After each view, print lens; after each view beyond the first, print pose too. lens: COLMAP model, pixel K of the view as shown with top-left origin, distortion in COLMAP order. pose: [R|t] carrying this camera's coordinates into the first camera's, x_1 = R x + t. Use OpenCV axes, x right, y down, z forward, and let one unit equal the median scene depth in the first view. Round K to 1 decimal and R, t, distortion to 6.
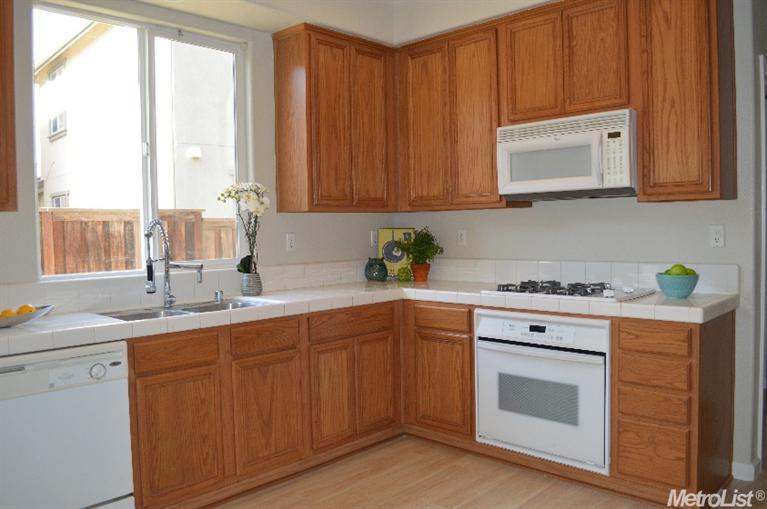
lens RADIAL K [[610.4, 0, 383.5], [0, 610.4, 254.5], [0, 0, 1]] dist [-0.077968, 0.003385]
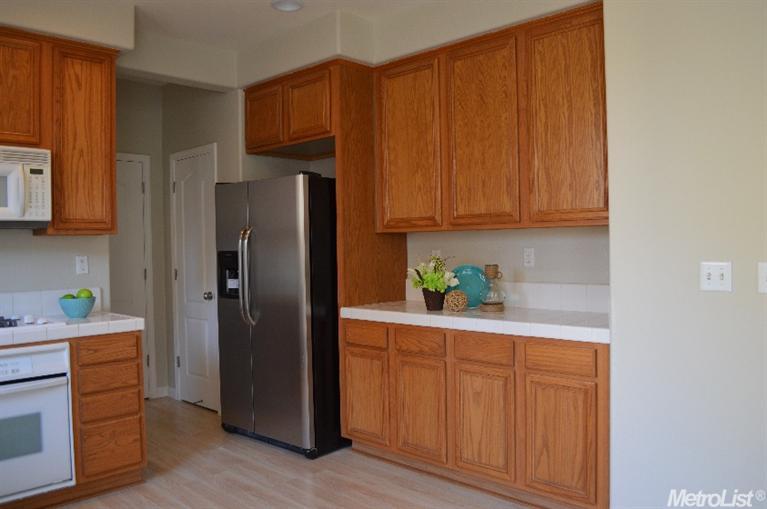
lens RADIAL K [[610.4, 0, 383.5], [0, 610.4, 254.5], [0, 0, 1]] dist [-0.077968, 0.003385]
pose [[0.001072, 0.005651, 0.999983, -0.652939], [0.060490, 0.998152, -0.005706, -0.008131], [-0.998168, 0.060495, 0.000728, 0.384282]]
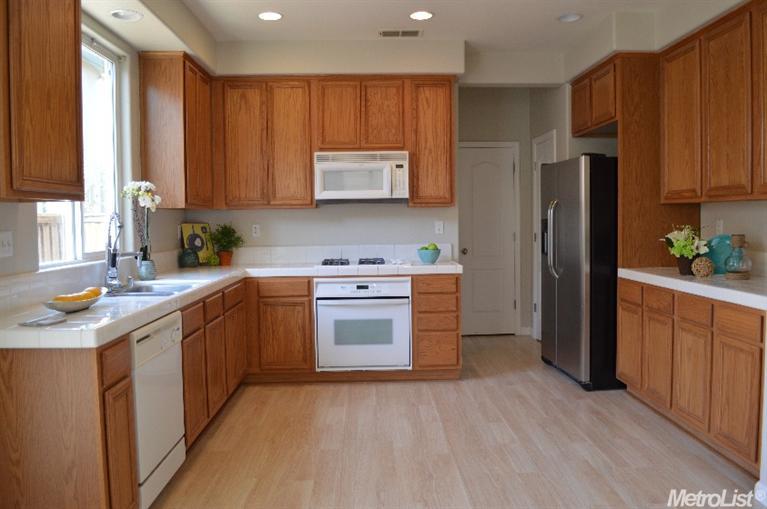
lens RADIAL K [[610.4, 0, 383.5], [0, 610.4, 254.5], [0, 0, 1]] dist [-0.077968, 0.003385]
pose [[0.704268, -0.030555, 0.709276, -0.822541], [0.029912, 0.999463, 0.013355, 0.019388], [-0.709303, 0.011810, 0.704804, -0.142534]]
